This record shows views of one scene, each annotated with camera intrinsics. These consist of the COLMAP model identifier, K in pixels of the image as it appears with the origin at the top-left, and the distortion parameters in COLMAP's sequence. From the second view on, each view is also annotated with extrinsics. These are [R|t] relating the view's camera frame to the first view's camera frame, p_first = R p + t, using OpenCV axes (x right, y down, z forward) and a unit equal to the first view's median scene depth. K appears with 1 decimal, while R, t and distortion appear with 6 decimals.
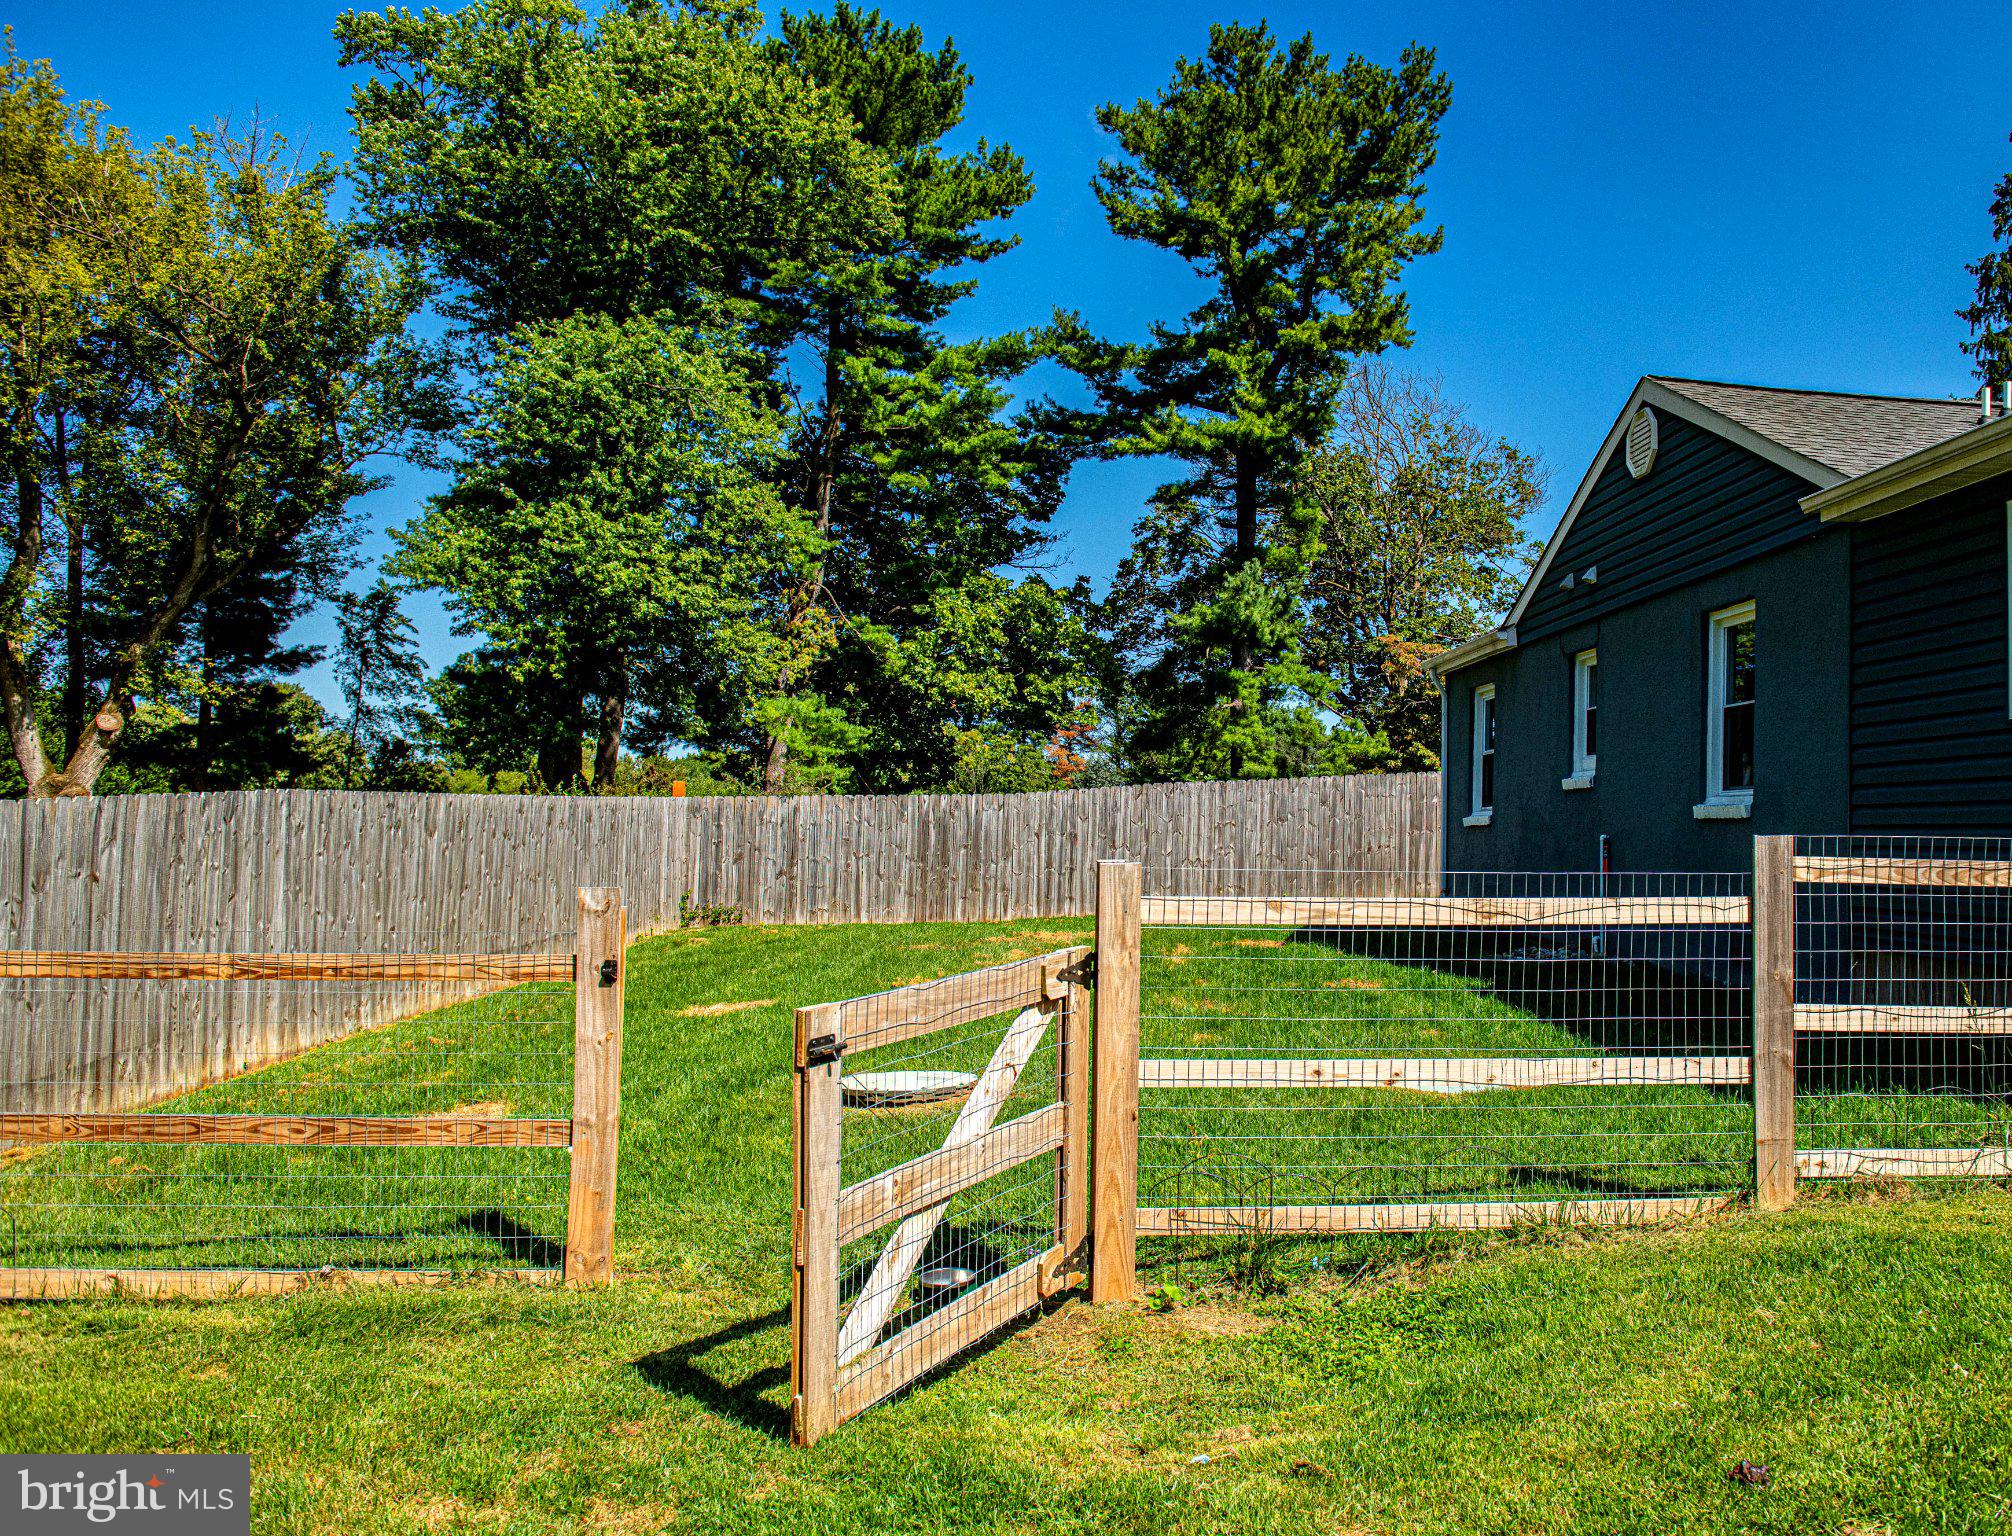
lens RADIAL K [[1439.2, 0, 1010.4], [0, 1439.2, 783.2], [0, 0, 1]] dist [-0.024554, 0.005043]
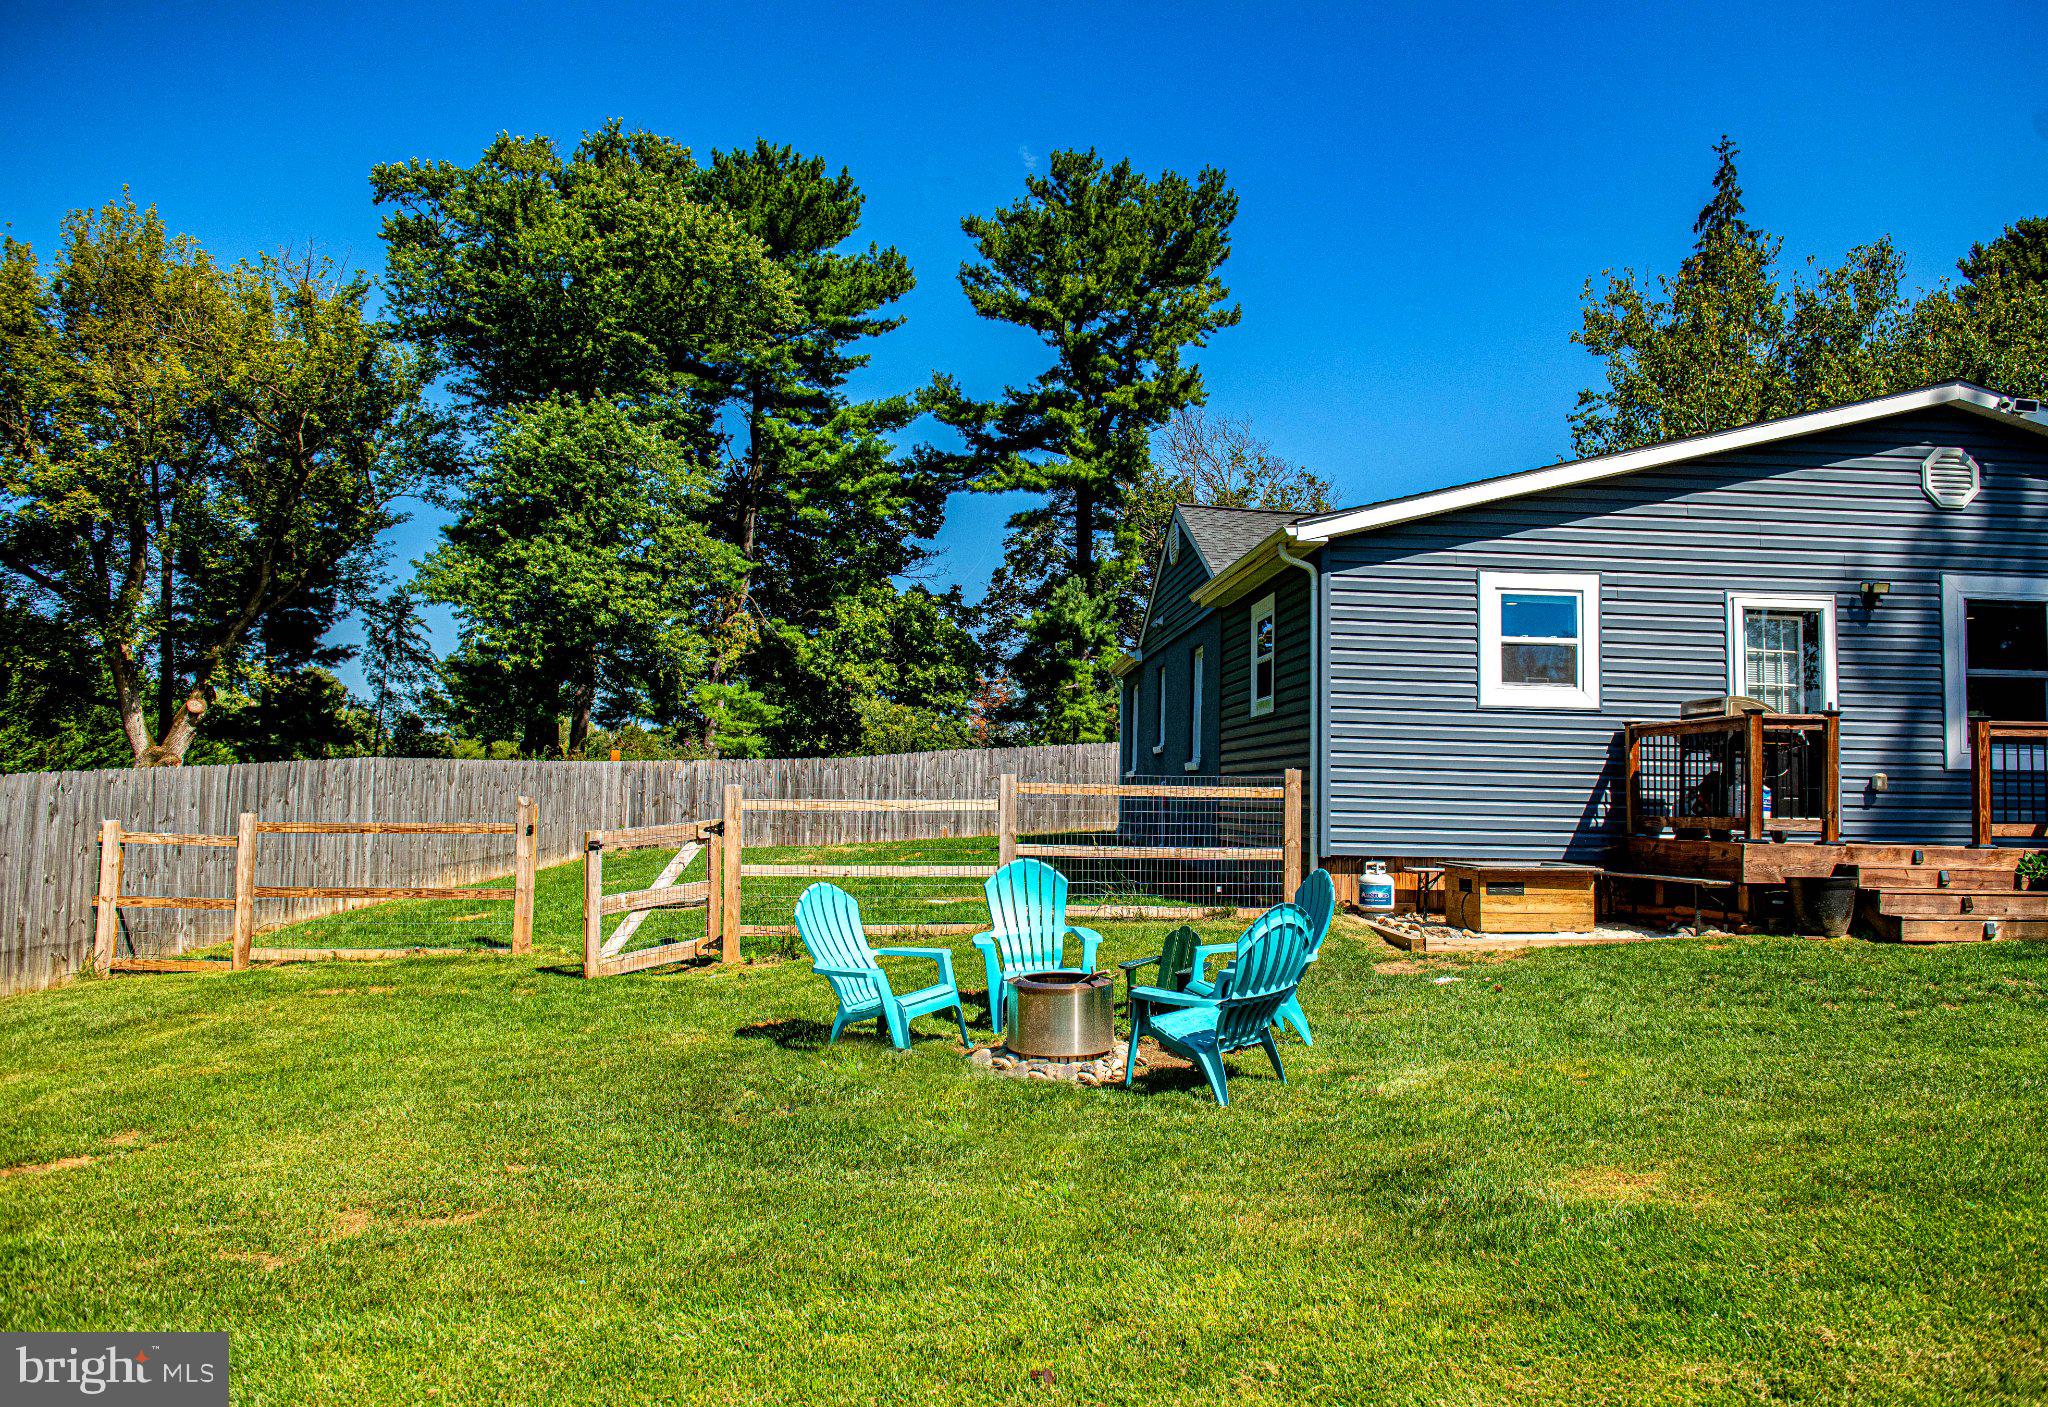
lens RADIAL K [[1593.7, 0, 1022.9], [0, 1593.7, 693.9], [0, 0, 1]] dist [-0.005977, -0.002352]
pose [[0.999688, -0.005322, -0.024384, 0.153853], [0.004521, 0.999452, -0.032782, -0.002736], [0.024545, 0.032662, 0.999165, -0.418465]]
